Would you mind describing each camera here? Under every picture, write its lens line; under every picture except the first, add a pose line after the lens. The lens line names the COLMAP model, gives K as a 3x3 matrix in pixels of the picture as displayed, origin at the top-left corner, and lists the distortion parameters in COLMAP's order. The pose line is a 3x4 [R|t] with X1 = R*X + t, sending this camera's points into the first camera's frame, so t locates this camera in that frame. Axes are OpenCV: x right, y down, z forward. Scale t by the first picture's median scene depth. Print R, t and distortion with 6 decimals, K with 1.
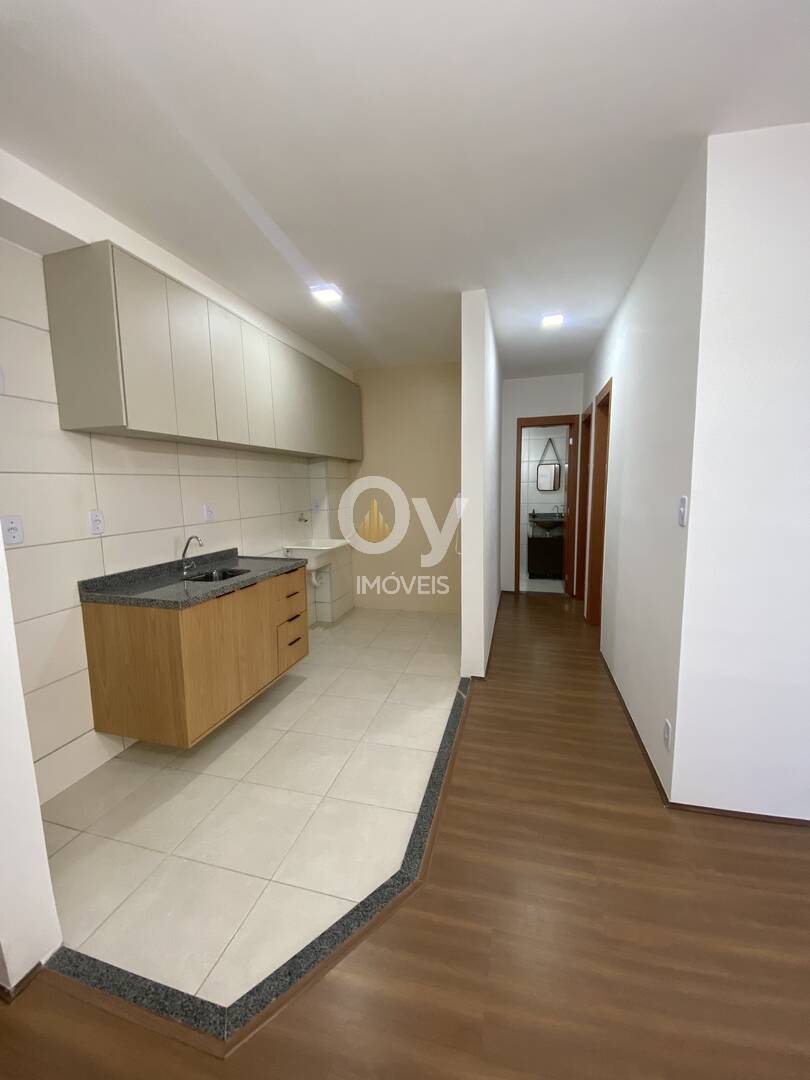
lens RADIAL K [[430.8, 0, 405.0], [0, 430.8, 540.0], [0, 0, 1]] dist [-0.000967, -0.000398]
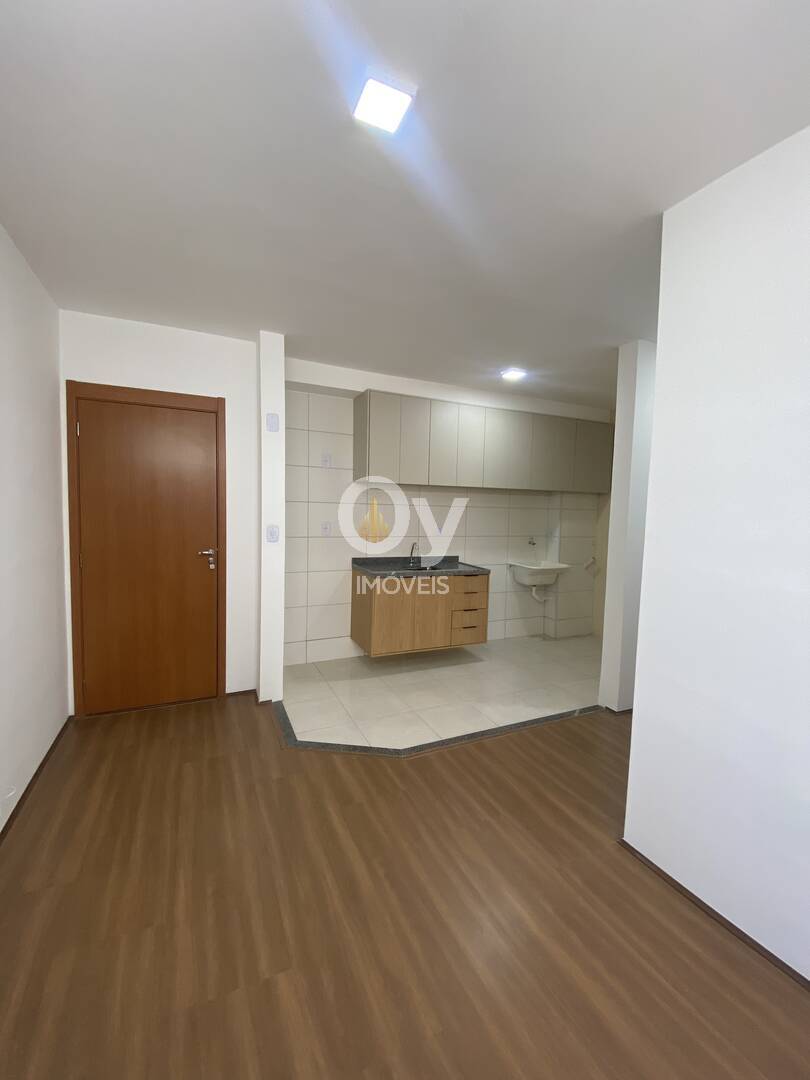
lens RADIAL K [[430.8, 0, 405.0], [0, 430.8, 540.0], [0, 0, 1]] dist [-0.000967, -0.000398]
pose [[0.641803, 0.090426, -0.761520, 0.644284], [-0.134587, 0.990893, 0.004234, -0.018074], [0.754967, 0.099773, 0.648128, -0.070615]]
